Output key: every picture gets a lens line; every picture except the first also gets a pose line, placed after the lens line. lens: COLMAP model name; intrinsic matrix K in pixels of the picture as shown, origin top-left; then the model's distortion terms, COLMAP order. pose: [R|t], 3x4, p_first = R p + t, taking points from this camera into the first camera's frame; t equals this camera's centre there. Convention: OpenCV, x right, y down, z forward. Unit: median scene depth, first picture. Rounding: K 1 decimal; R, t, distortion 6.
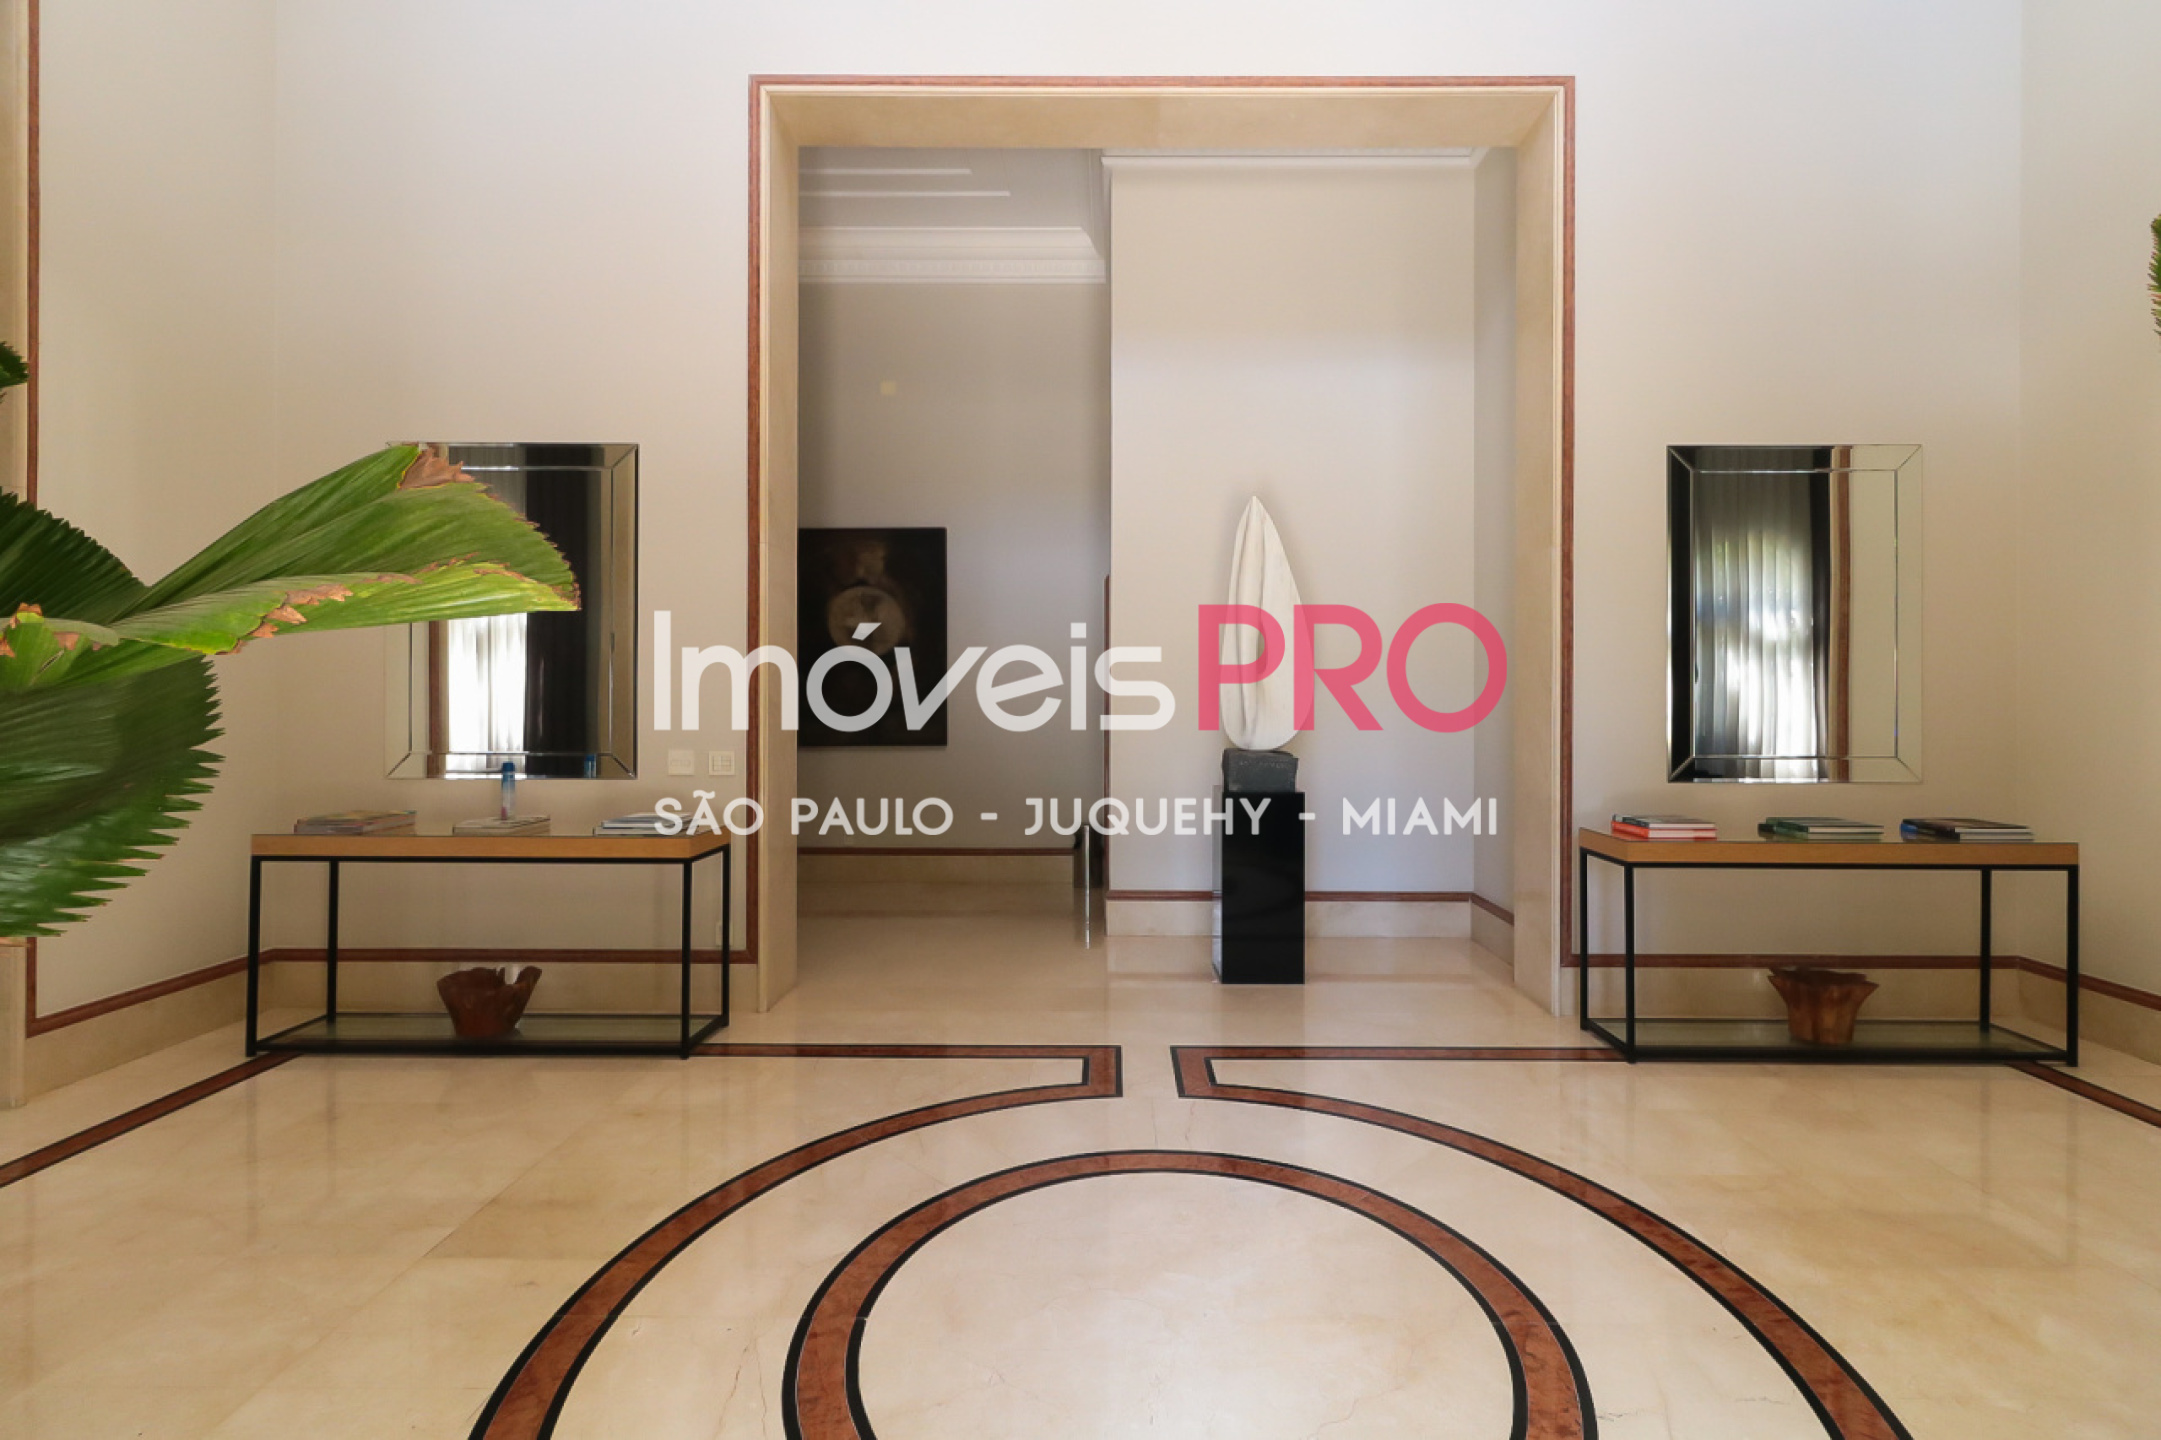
lens RADIAL K [[994.4, 0, 1080.5], [0, 994.4, 720.0], [0, 0, 1]] dist [-0.002971, -0.000595]
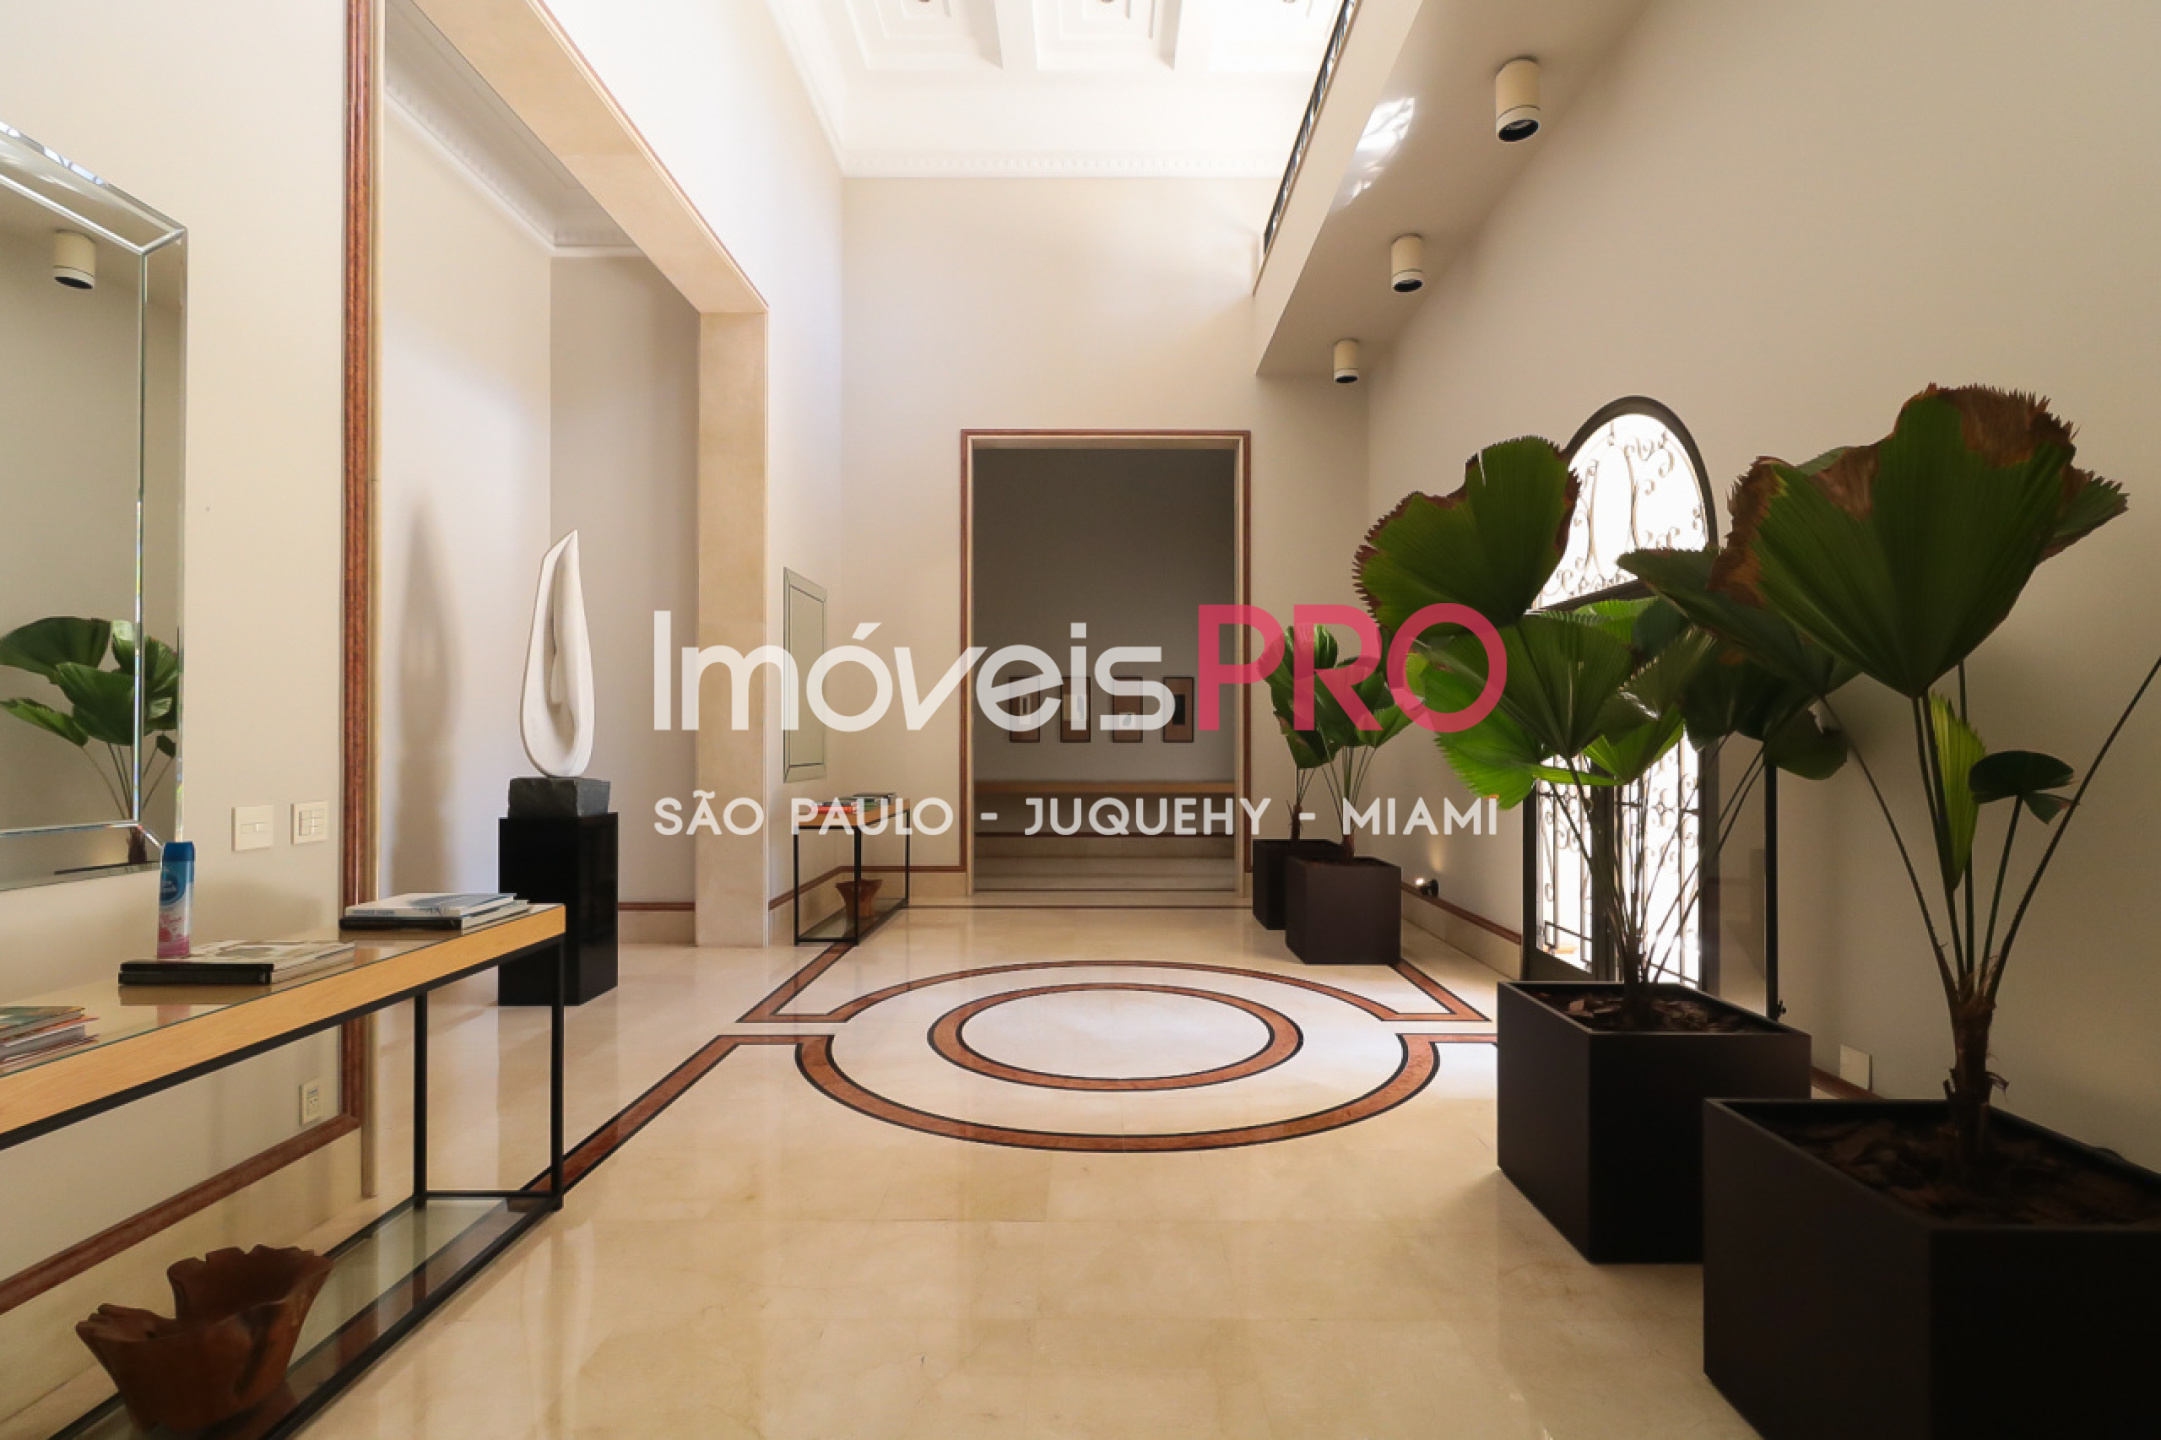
lens RADIAL K [[981.3, 0, 1080.5], [0, 981.3, 720.0], [0, 0, 1]] dist [0.000398, 0.000020]
pose [[0.000049, 0.024803, 0.999692, -1.295018], [0.015067, 0.999579, -0.024801, 0.003779], [-0.999886, 0.015064, -0.000325, 0.694043]]
